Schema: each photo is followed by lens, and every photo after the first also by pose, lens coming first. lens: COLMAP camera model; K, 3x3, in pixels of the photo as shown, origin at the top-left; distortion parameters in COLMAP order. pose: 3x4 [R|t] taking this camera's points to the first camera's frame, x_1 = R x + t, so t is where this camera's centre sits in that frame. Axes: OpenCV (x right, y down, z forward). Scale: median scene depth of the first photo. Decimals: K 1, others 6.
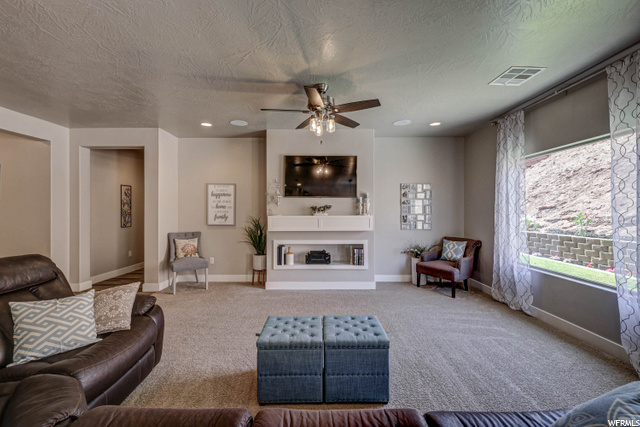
lens RADIAL K [[265.0, 0, 320.0], [0, 265.0, 213.5], [0, 0, 1]] dist [-0.001089, -0.000125]
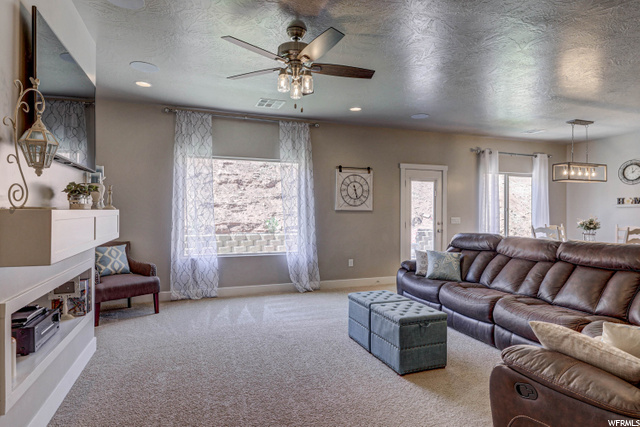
lens RADIAL K [[359.6, 0, 320.0], [0, 359.6, 213.5], [0, 0, 1]] dist [-0.000872, -0.000411]
pose [[-0.353621, -0.005406, 0.935373, -0.611032], [0.001603, 0.999978, 0.006385, 0.010644], [-0.935388, 0.003757, -0.353604, 0.828672]]
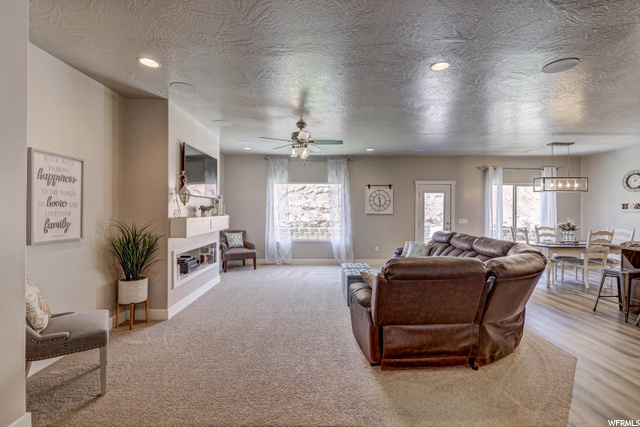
lens RADIAL K [[284.5, 0, 320.0], [0, 284.5, 213.5], [0, 0, 1]] dist [0.000168, -0.000002]
pose [[-0.014315, -0.012512, 0.999819, -0.985771], [0.000963, 0.999921, 0.012527, -0.014330], [-0.999897, 0.001142, -0.014302, 0.590327]]
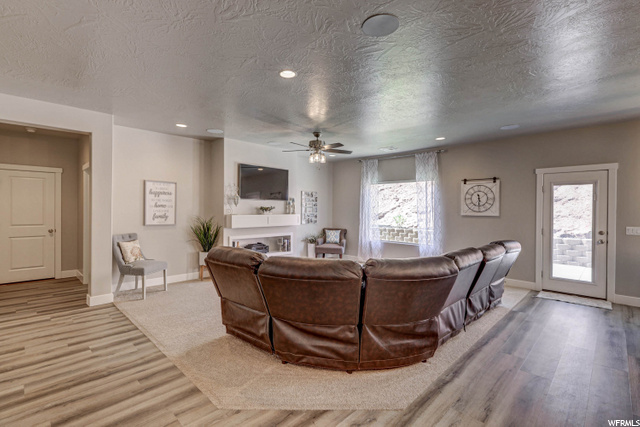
lens RADIAL K [[302.7, 0, 320.0], [0, 302.7, 213.5], [0, 0, 1]] dist [0.000299, 0.000128]
pose [[0.700411, -0.004039, 0.713728, -0.826402], [-0.004230, 0.999943, 0.009810, -0.011985], [-0.713727, -0.009890, 0.700354, -0.187688]]
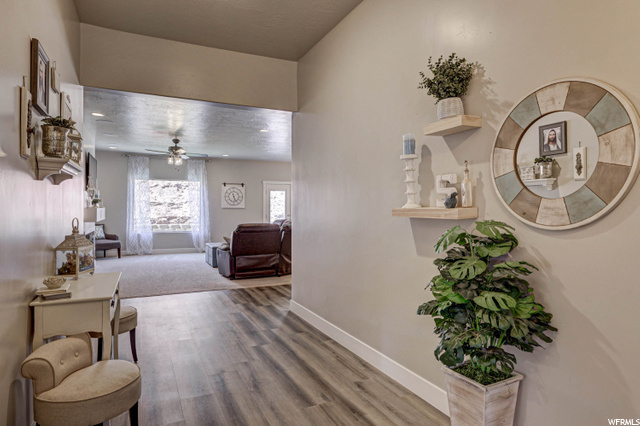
lens RADIAL K [[385.6, 0, 320.0], [0, 385.6, 213.0], [0, 0, 1]] dist [0.001279, 0.000046]
pose [[-0.427179, -0.011313, 0.904096, -1.938287], [-0.000683, 0.999925, 0.012189, 0.010094], [-0.904167, 0.004589, -0.427155, 0.805857]]
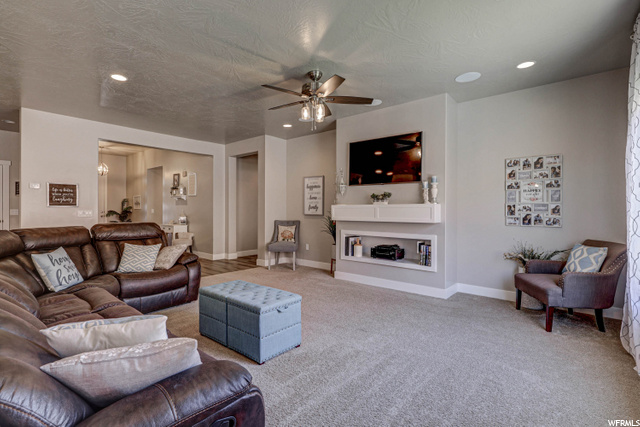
lens RADIAL K [[302.7, 0, 320.0], [0, 302.7, 213.5], [0, 0, 1]] dist [0.000299, 0.000128]
pose [[0.762535, 0.012414, -0.646828, 0.495059], [-0.009259, 0.999923, 0.008274, 0.030523], [0.646881, -0.000320, 0.762591, 0.081568]]
